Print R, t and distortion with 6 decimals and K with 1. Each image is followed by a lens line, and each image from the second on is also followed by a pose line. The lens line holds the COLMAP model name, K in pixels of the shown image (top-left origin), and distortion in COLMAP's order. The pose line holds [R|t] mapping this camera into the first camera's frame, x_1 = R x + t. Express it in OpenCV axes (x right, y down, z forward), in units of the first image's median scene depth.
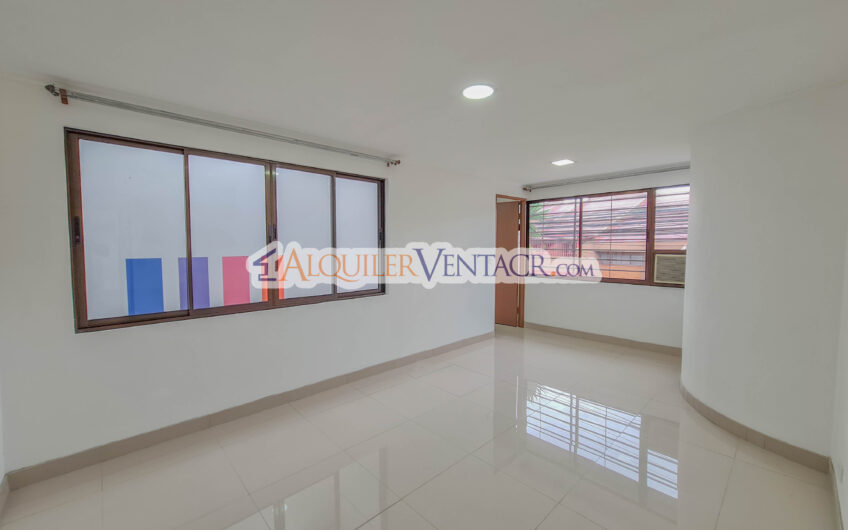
lens RADIAL K [[344.2, 0, 424.0], [0, 344.2, 265.0], [0, 0, 1]] dist [-0.002000, -0.000087]
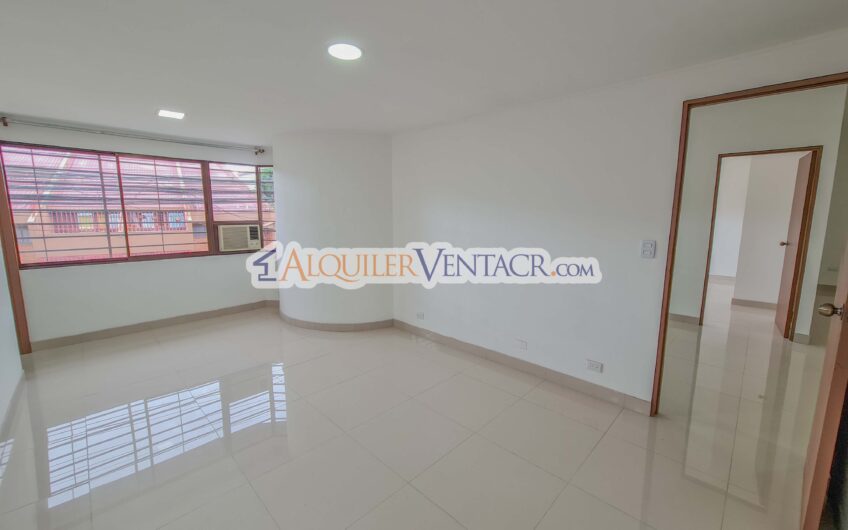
lens RADIAL K [[344.2, 0, 424.0], [0, 344.2, 265.0], [0, 0, 1]] dist [-0.002000, -0.000087]
pose [[-0.032631, -0.138974, 0.989758, -0.409251], [0.057468, 0.988386, 0.140676, -0.023346], [-0.997814, 0.061469, -0.024265, 0.390347]]
